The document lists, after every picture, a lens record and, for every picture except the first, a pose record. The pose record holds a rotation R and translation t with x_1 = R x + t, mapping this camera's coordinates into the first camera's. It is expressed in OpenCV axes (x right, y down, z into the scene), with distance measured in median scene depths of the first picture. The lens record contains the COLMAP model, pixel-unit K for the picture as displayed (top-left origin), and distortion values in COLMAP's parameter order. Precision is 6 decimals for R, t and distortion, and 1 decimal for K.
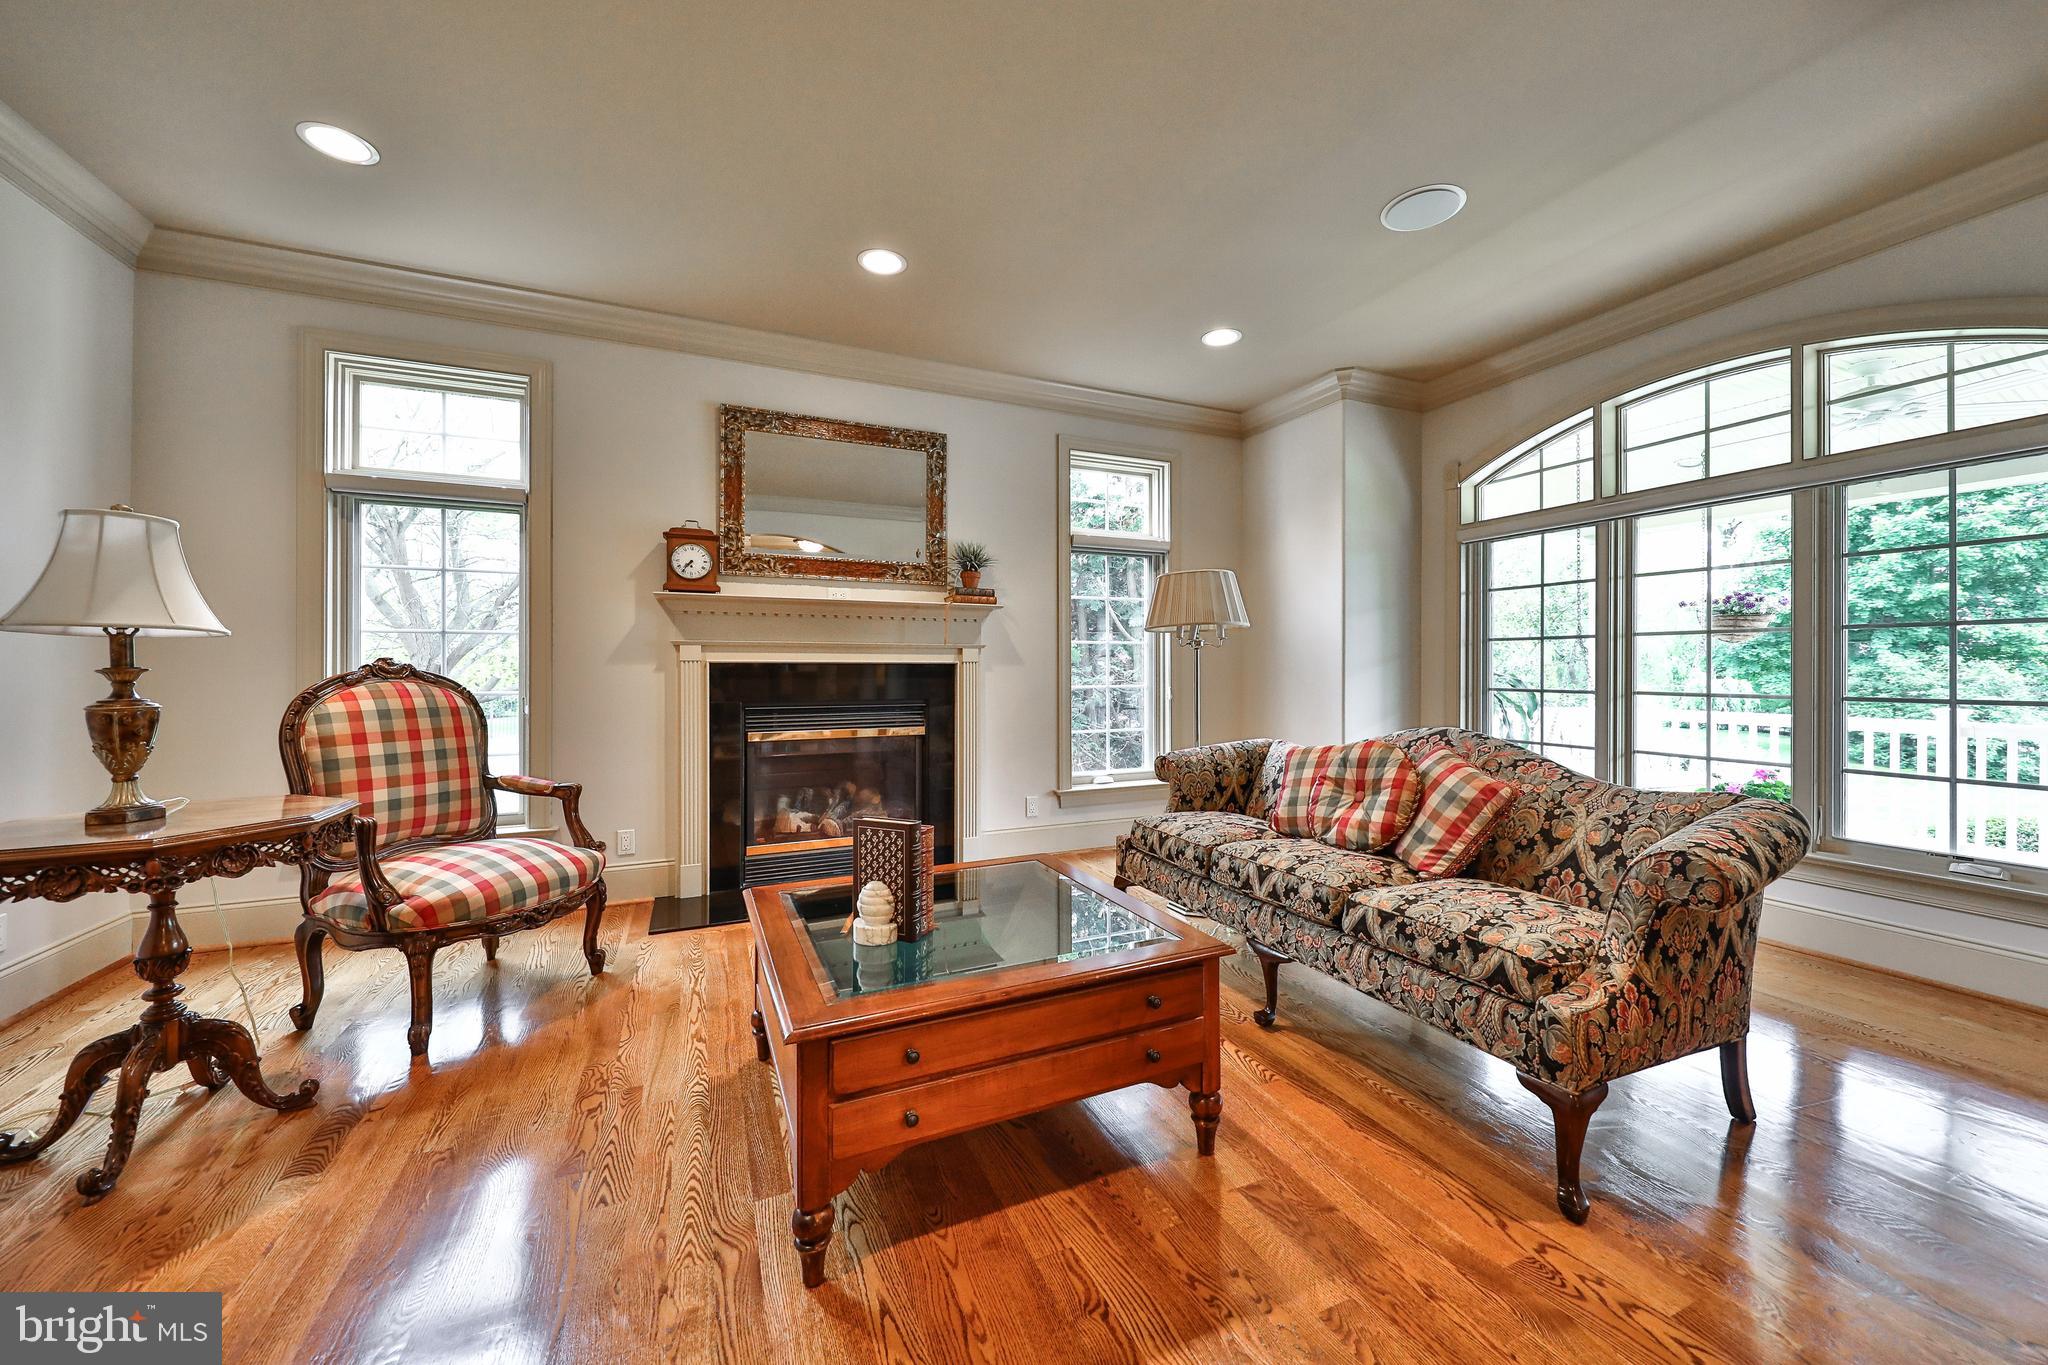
lens RADIAL K [[740.8, 0, 1024.0], [0, 740.8, 682.5], [0, 0, 1]] dist [-0.000253, -0.003375]
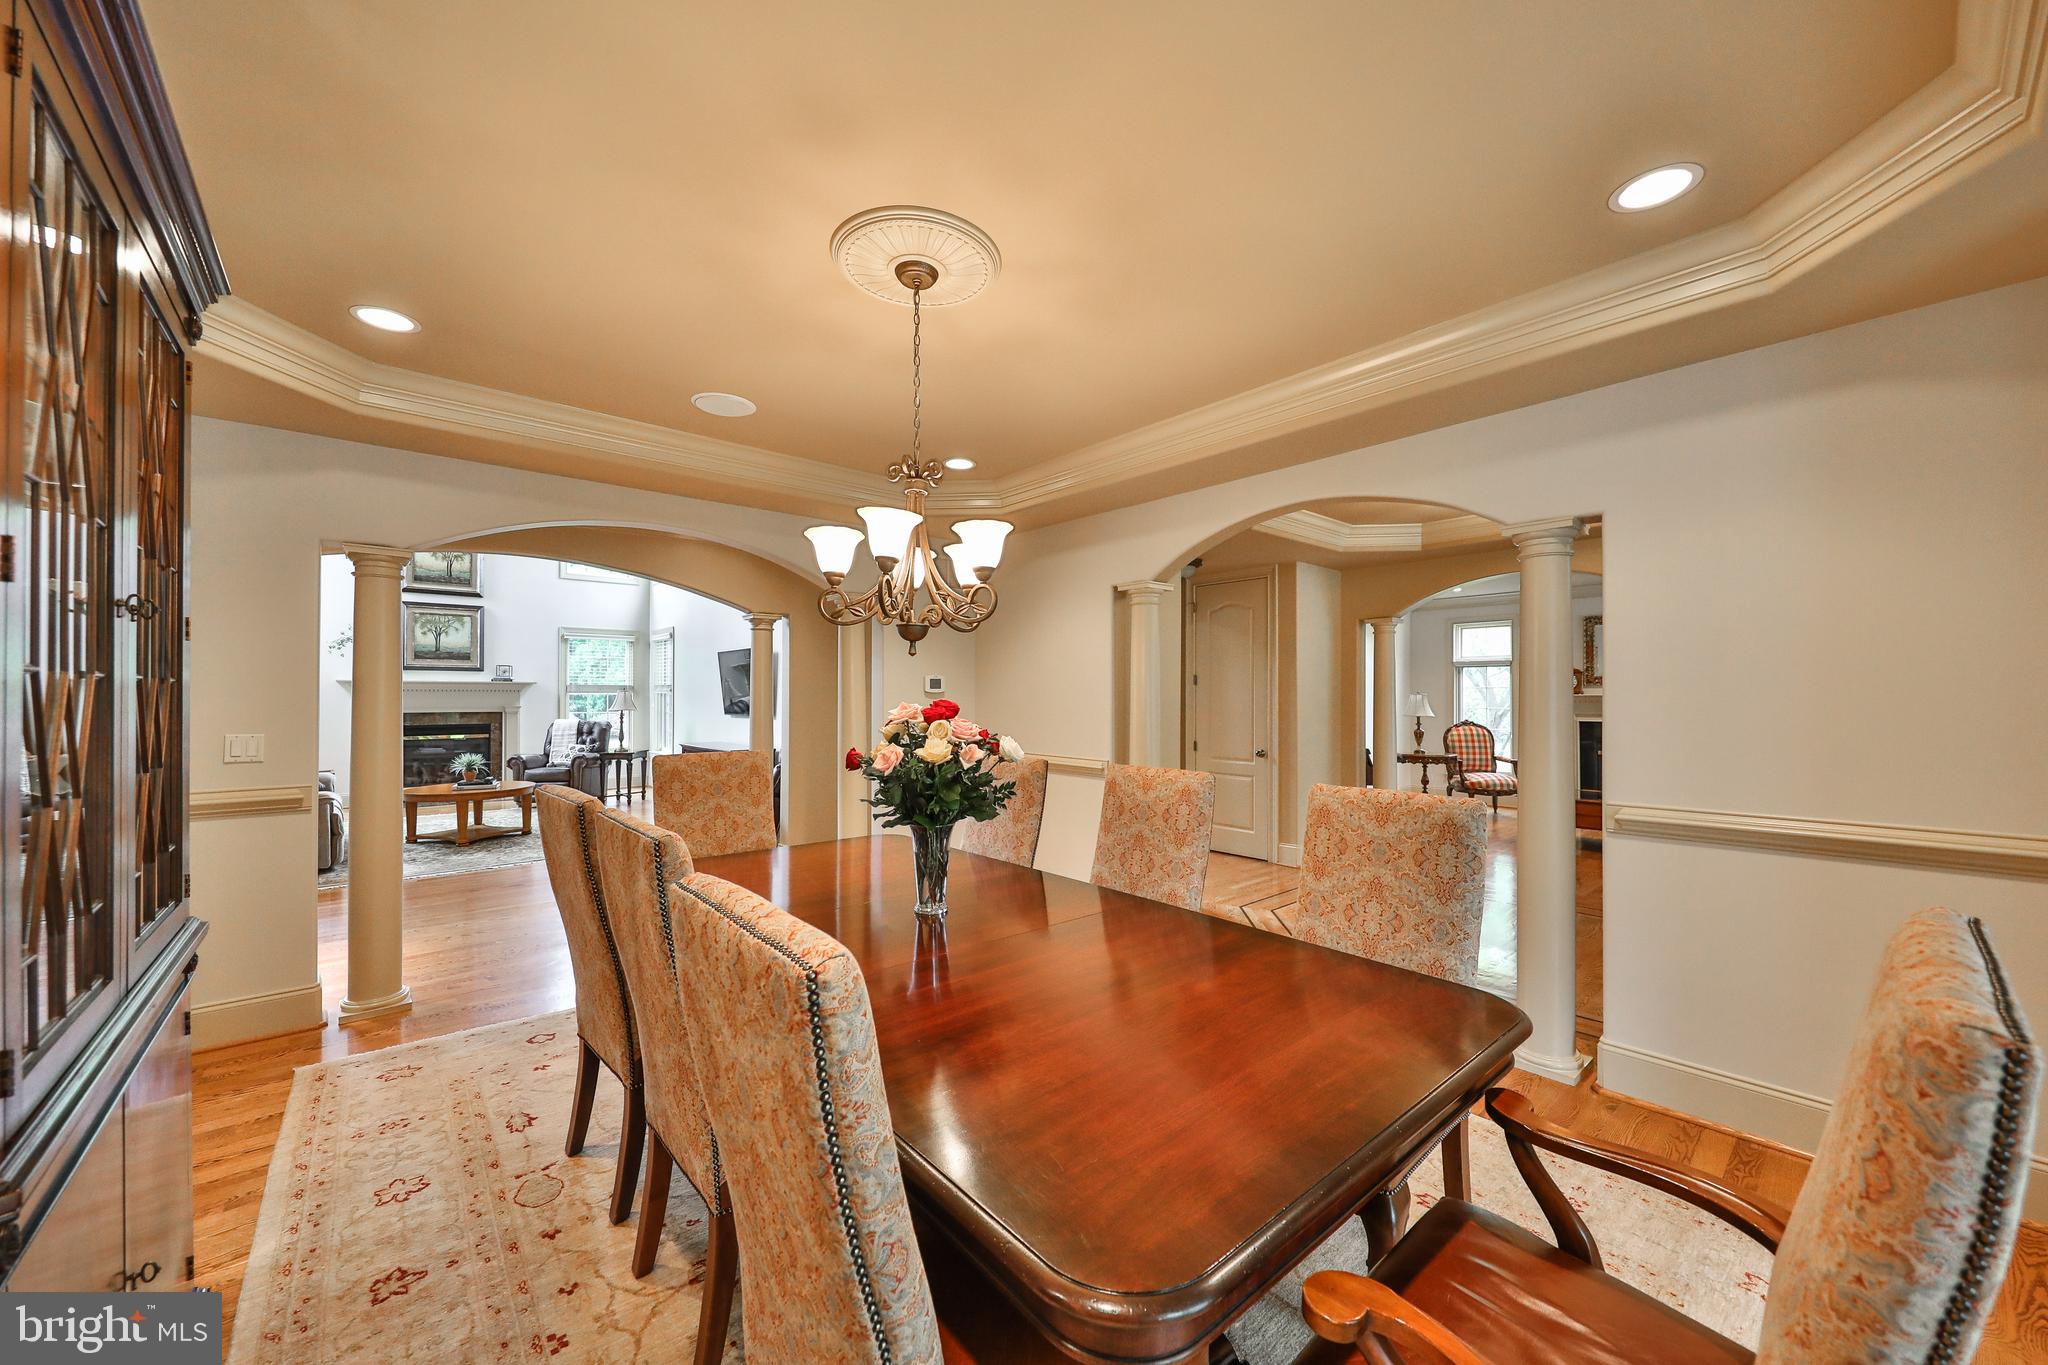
lens RADIAL K [[764.3, 0, 1024.0], [0, 764.3, 682.5], [0, 0, 1]] dist [0.006148, -0.000021]
pose [[0.284406, -0.020756, -0.958479, 2.073178], [-0.008743, 0.999668, -0.024242, -0.100813], [0.958664, 0.015275, 0.284130, -2.099563]]
